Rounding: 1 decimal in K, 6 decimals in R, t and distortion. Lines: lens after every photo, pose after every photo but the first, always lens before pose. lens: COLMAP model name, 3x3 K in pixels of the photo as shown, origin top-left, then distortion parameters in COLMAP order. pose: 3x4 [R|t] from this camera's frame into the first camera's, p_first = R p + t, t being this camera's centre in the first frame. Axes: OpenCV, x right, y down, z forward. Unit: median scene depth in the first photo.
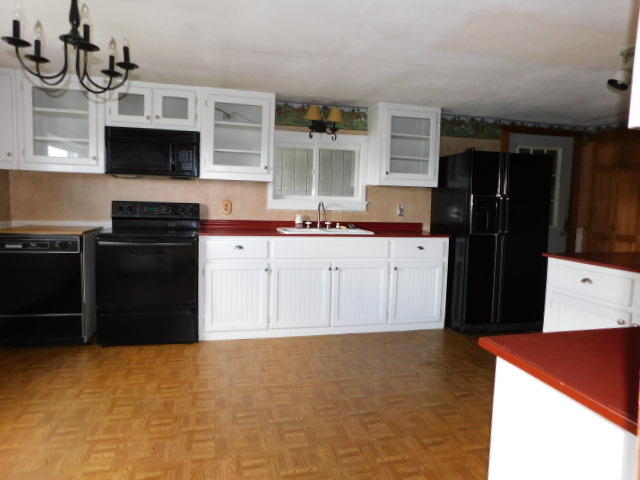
lens RADIAL K [[430.6, 0, 320.4], [0, 430.6, 236.6], [0, 0, 1]] dist [-0.060229, 0.061996]
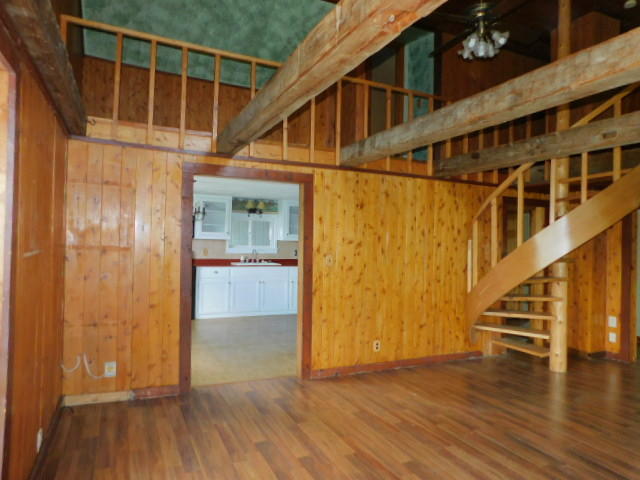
lens RADIAL K [[430.6, 0, 320.4], [0, 430.6, 236.6], [0, 0, 1]] dist [-0.060229, 0.061996]
pose [[0.980109, -0.003666, 0.198427, -0.091563], [0.021973, 0.995687, -0.090137, 0.046355], [-0.197241, 0.092704, 0.975962, -0.979718]]
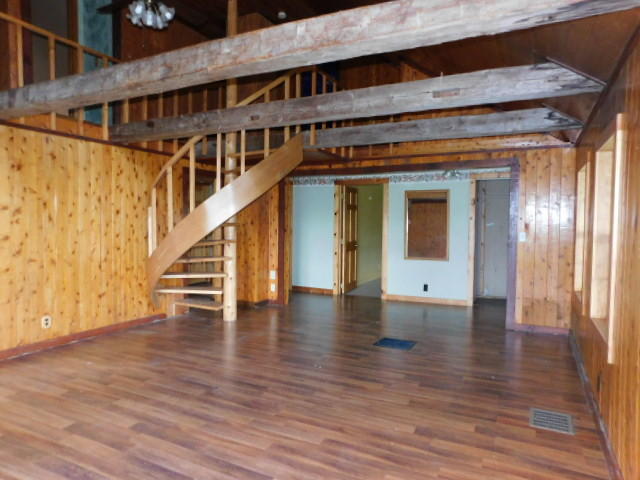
lens RADIAL K [[430.6, 0, 320.4], [0, 430.6, 236.6], [0, 0, 1]] dist [-0.060229, 0.061996]
pose [[0.650965, -0.048410, 0.757562, -0.056970], [0.072341, 0.997379, 0.001573, 0.076287], [-0.755653, 0.053778, 0.652761, -1.063459]]
